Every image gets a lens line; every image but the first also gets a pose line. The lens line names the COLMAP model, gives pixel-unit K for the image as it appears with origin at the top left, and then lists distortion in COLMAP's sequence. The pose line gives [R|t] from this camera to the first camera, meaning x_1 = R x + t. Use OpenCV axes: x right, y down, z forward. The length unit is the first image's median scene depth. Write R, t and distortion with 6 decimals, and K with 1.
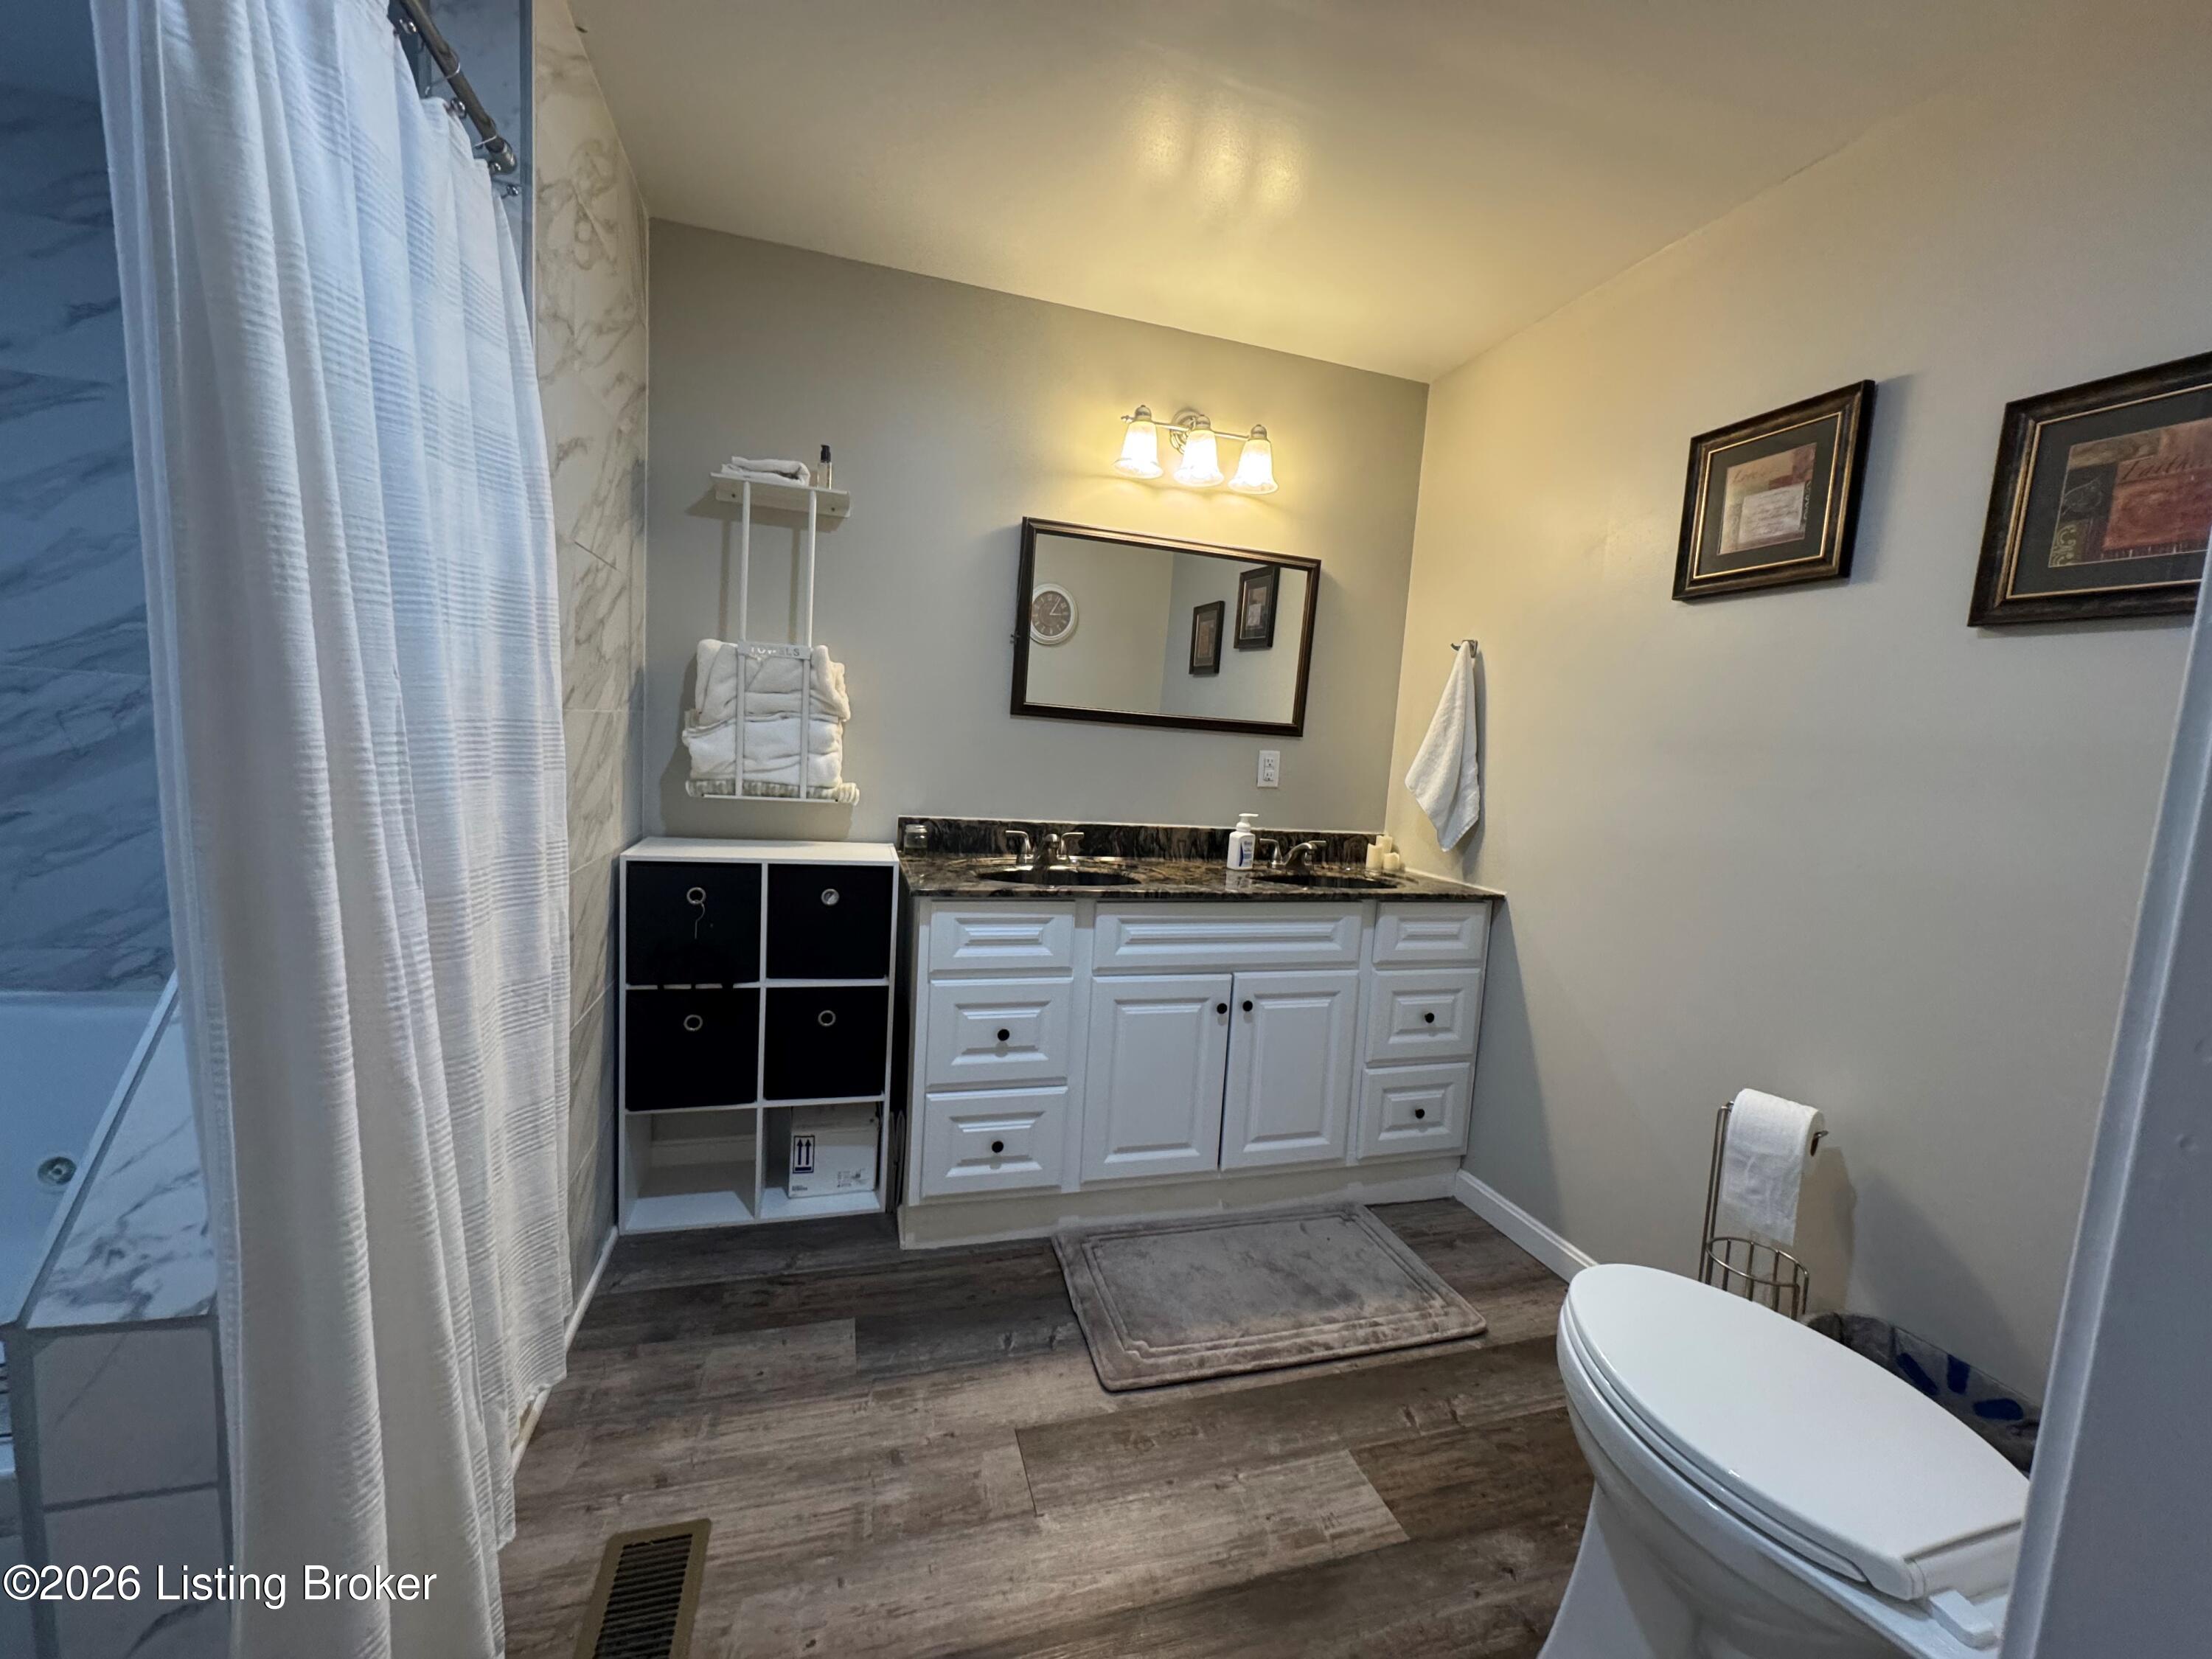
lens RADIAL K [[887.2, 0, 1108.4], [0, 887.2, 834.4], [0, 0, 1]] dist [-0.002641, -0.000339]
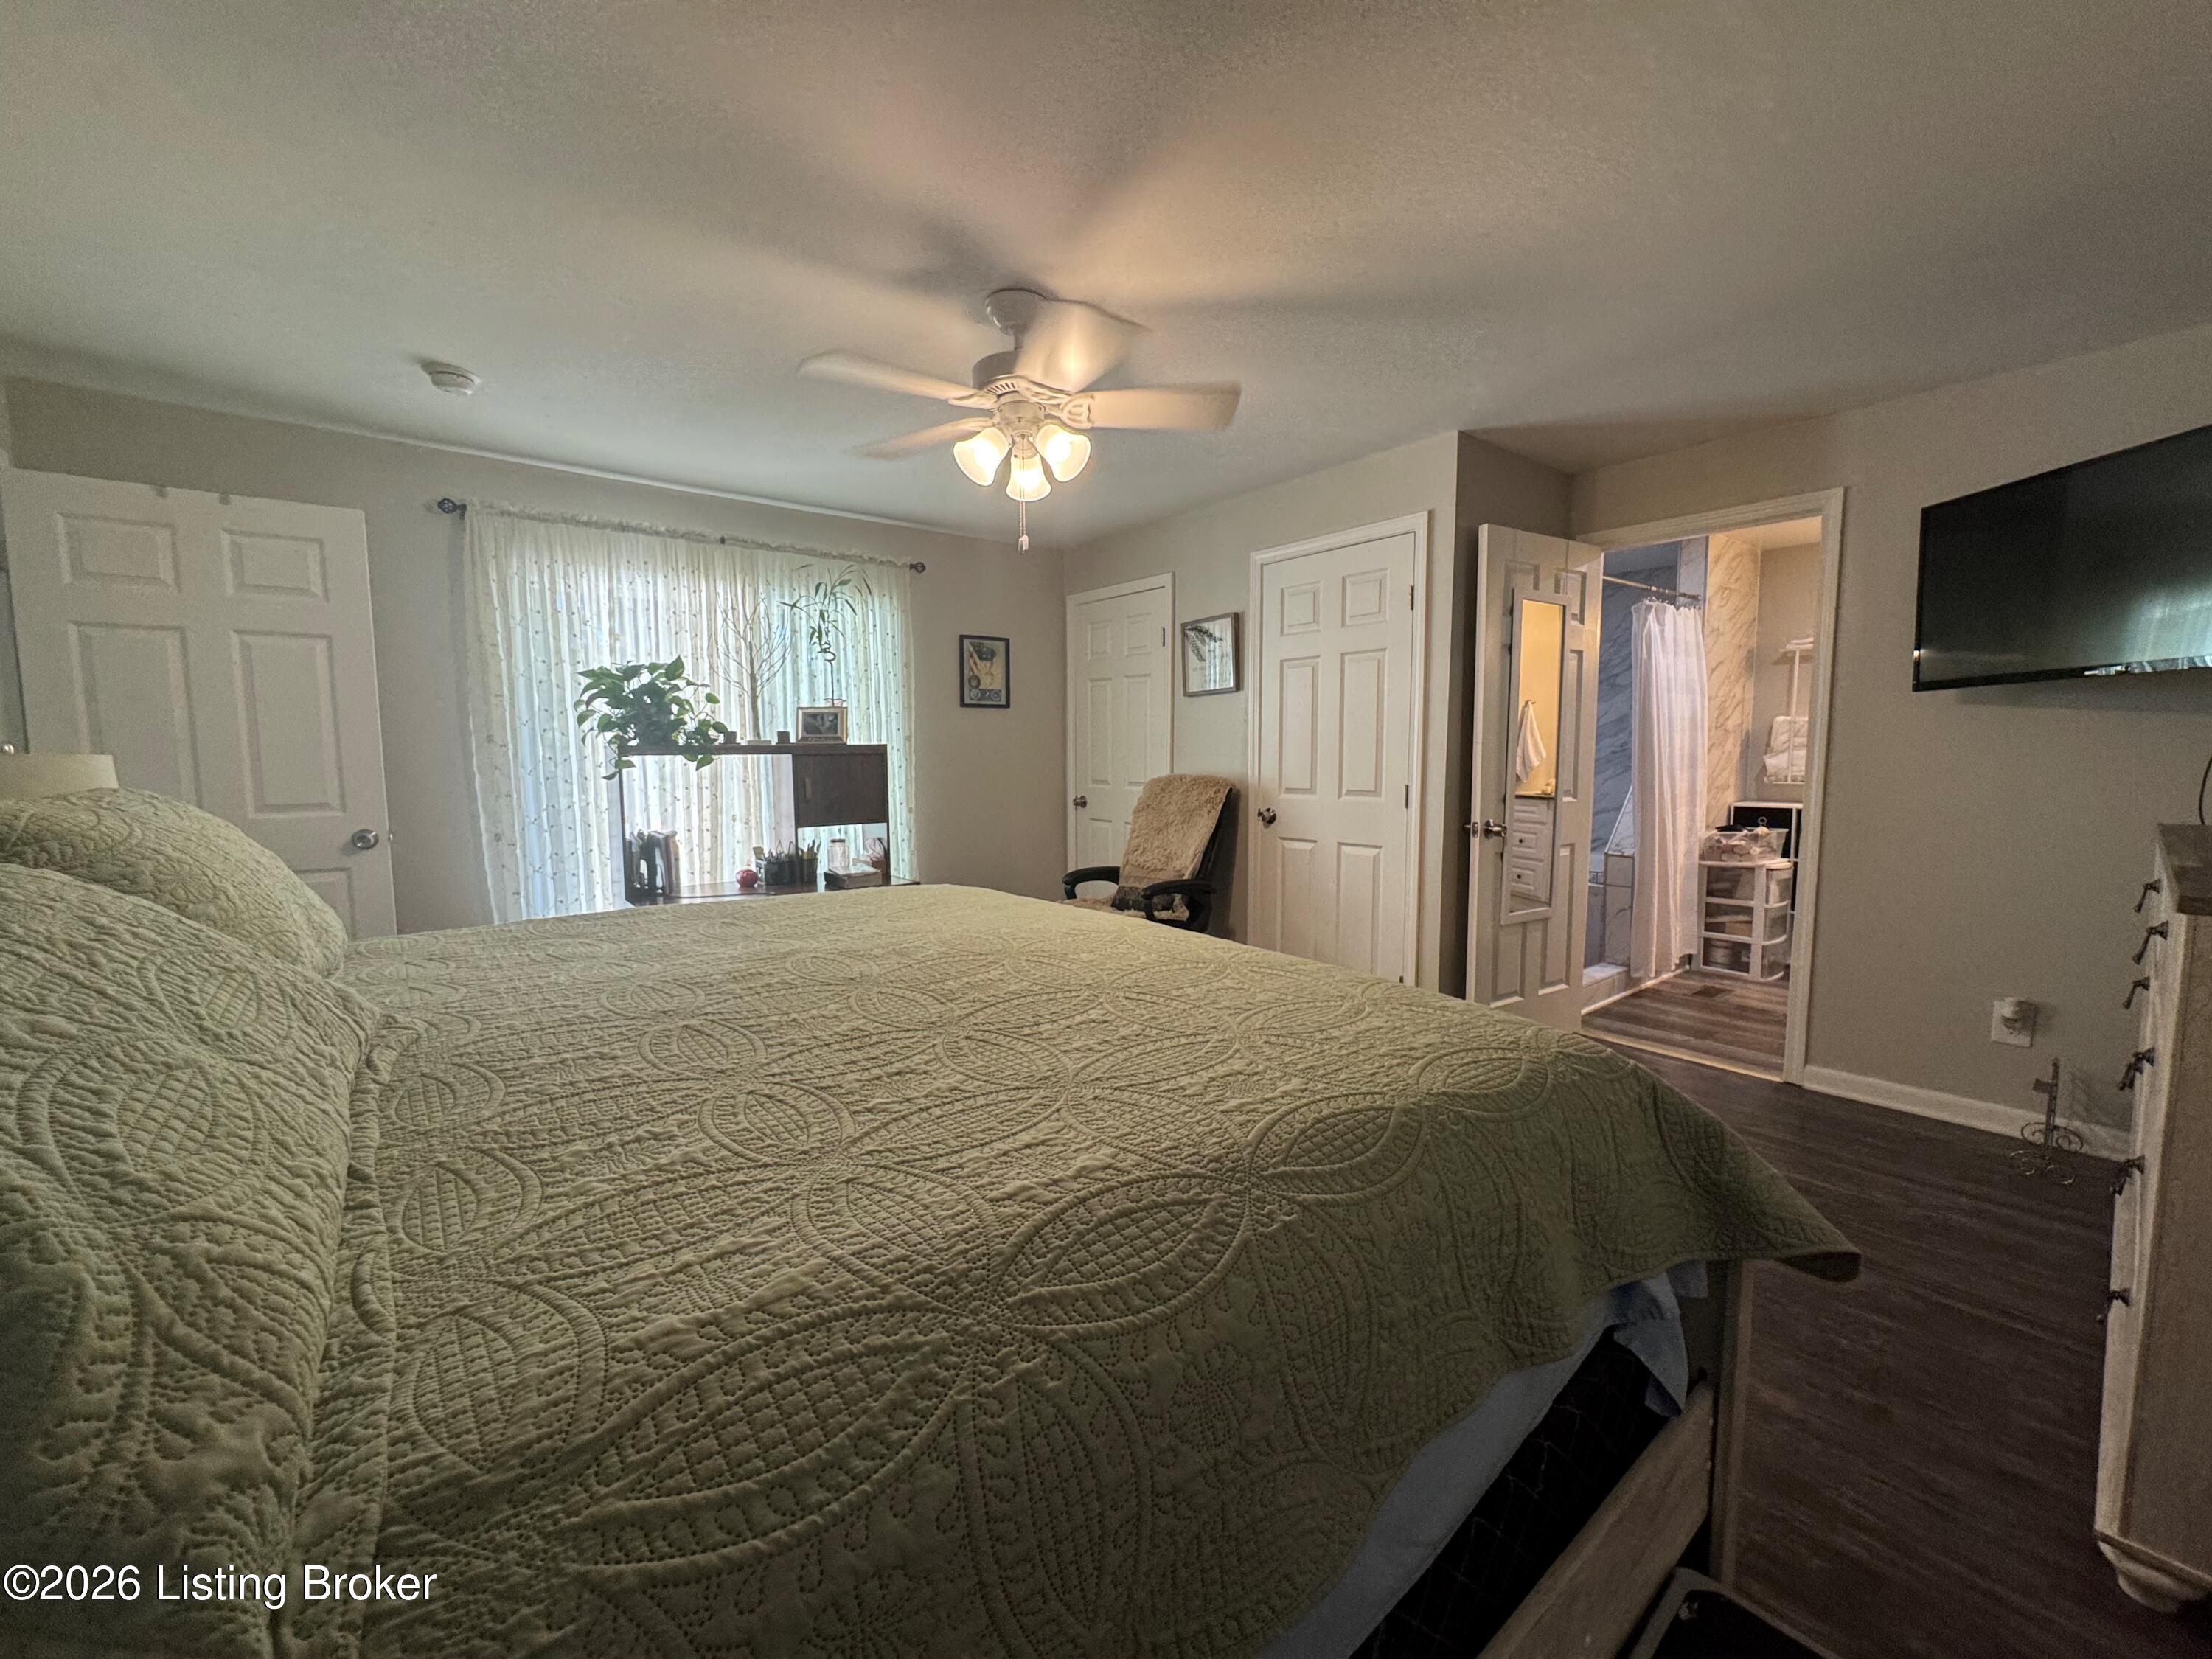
lens RADIAL K [[887.2, 0, 1106.8], [0, 887.2, 836.1], [0, 0, 1]] dist [-0.002641, -0.000339]
pose [[0.374047, 0.019260, -0.927210, 1.076453], [-0.061911, 0.998073, -0.004243, 0.219472], [0.925341, 0.058992, 0.374519, -1.527277]]
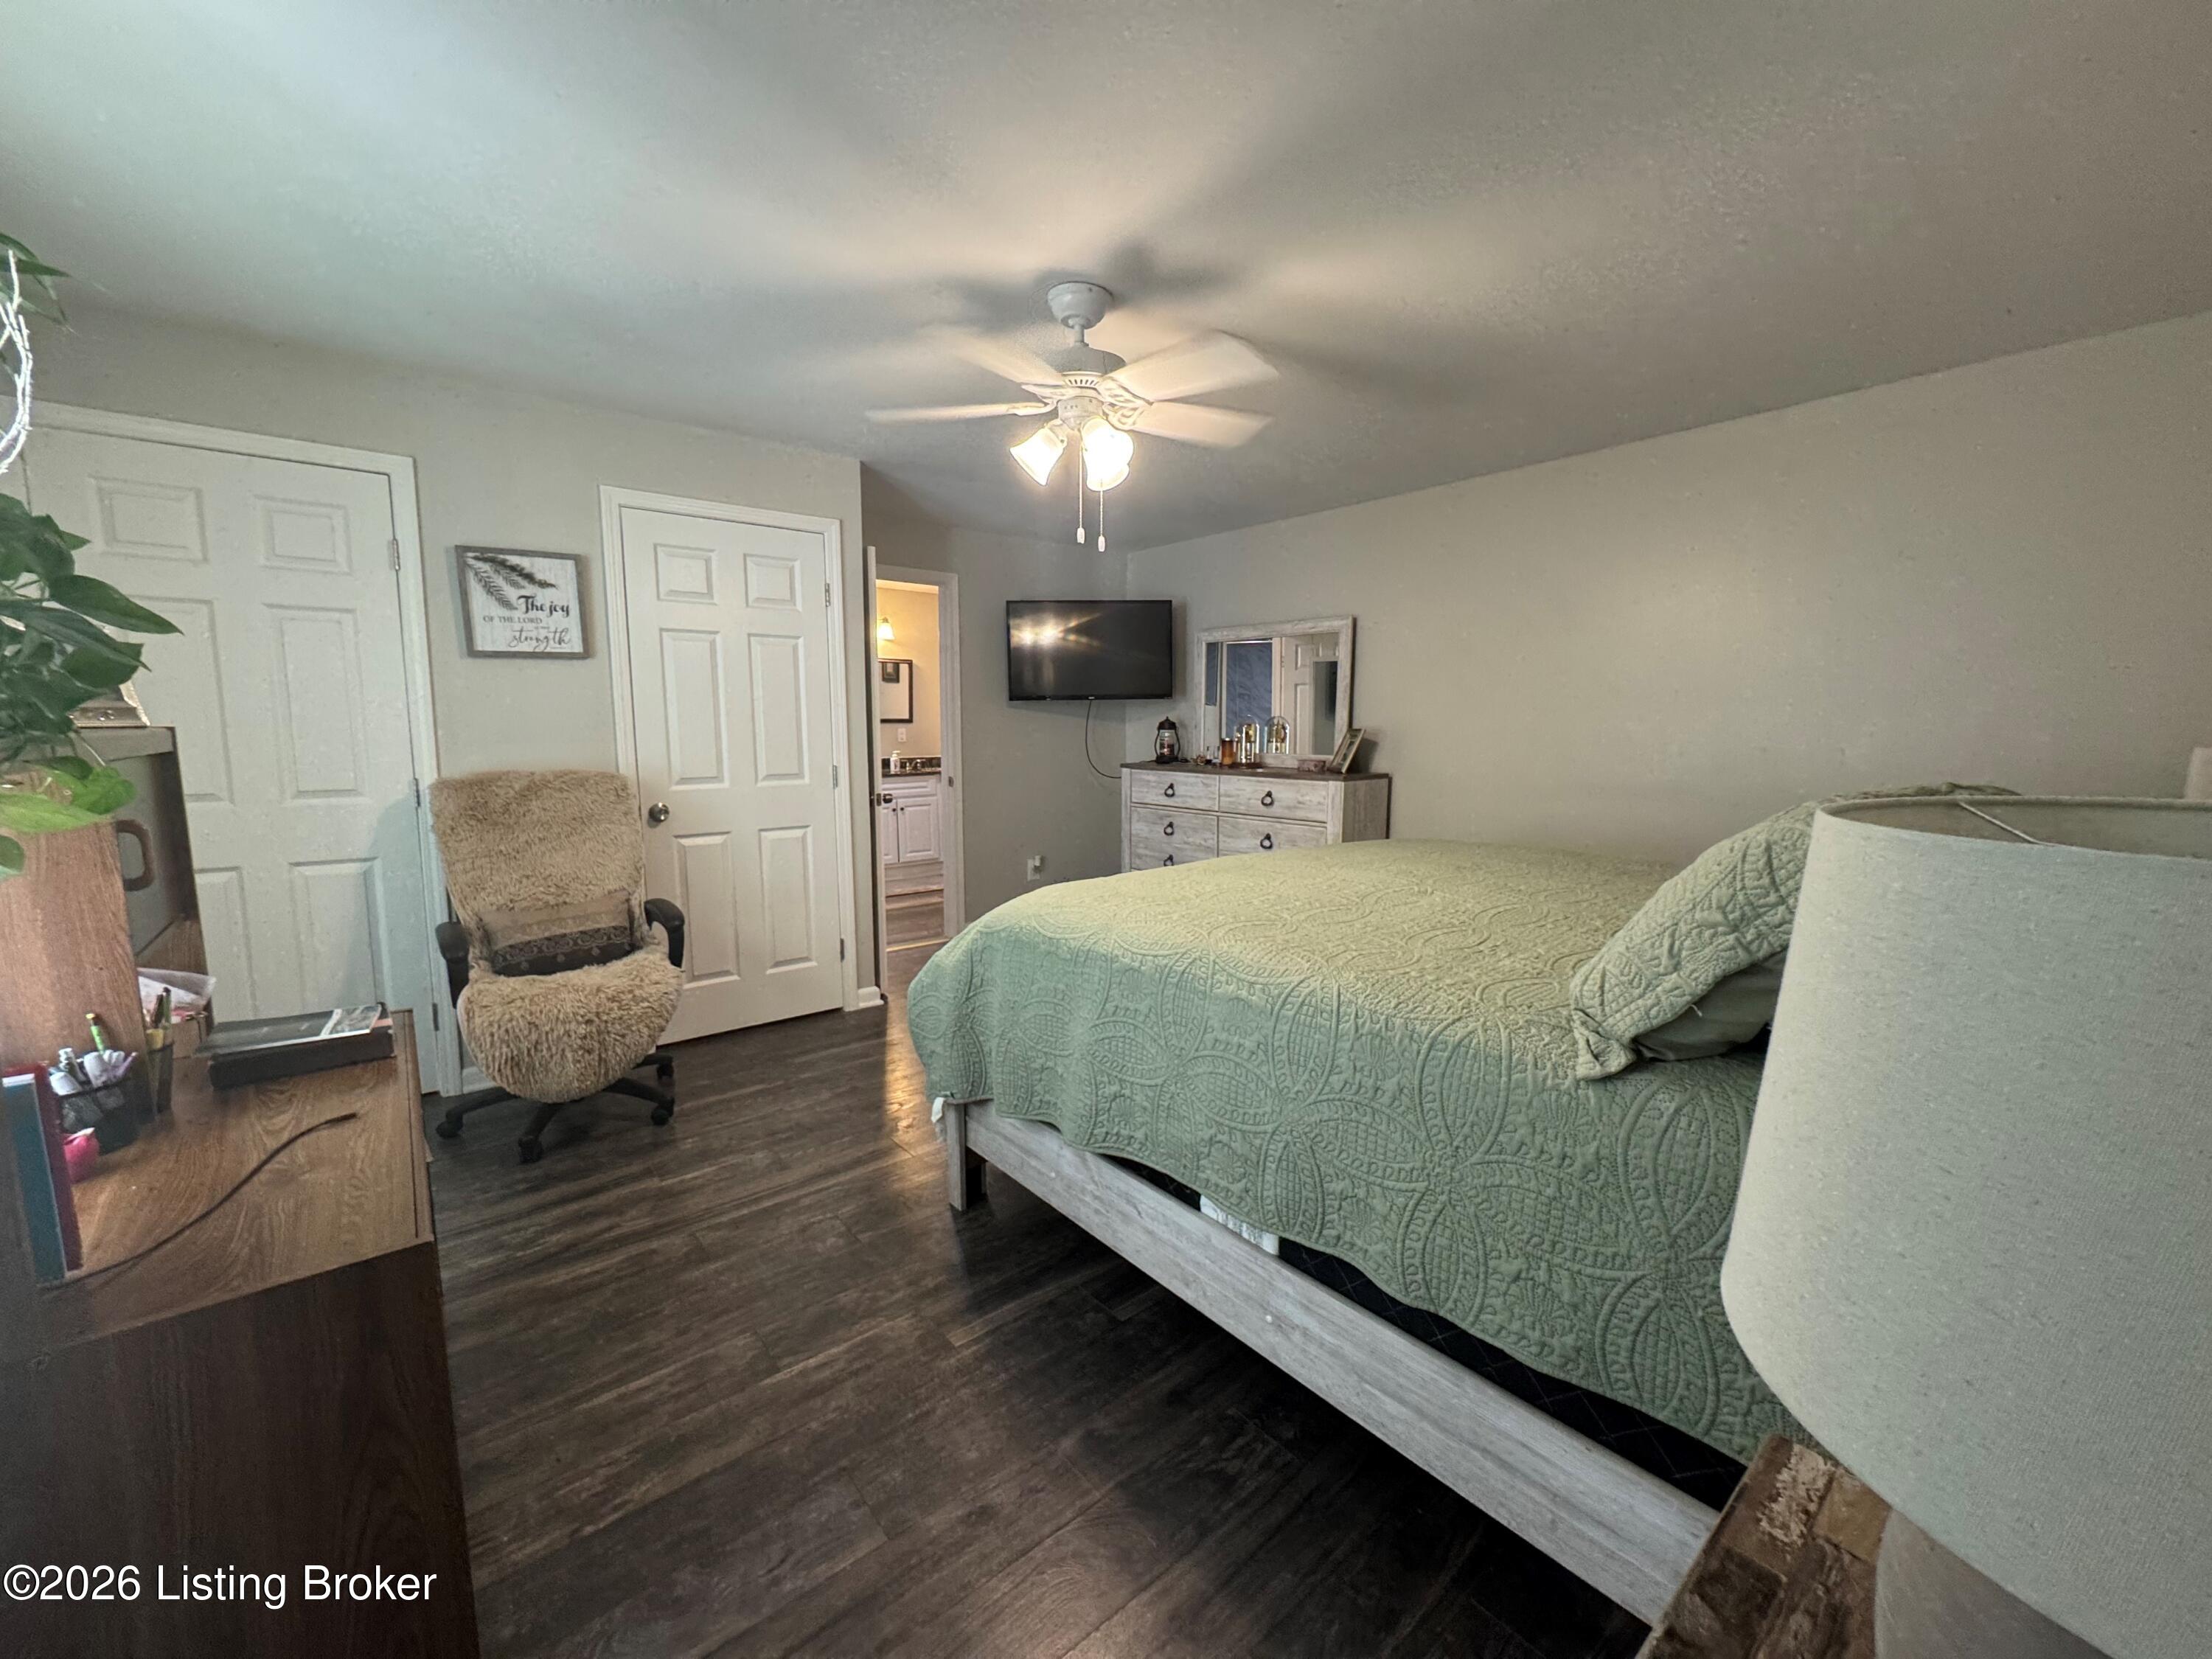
lens RADIAL K [[887.2, 0, 1101.3], [0, 887.2, 820.1], [0, 0, 1]] dist [-0.002641, -0.000339]
pose [[0.923431, -0.105841, 0.368881, -0.367778], [0.098293, 0.994383, 0.039253, 0.177720], [-0.370963, 0.000011, 0.928648, -2.257799]]
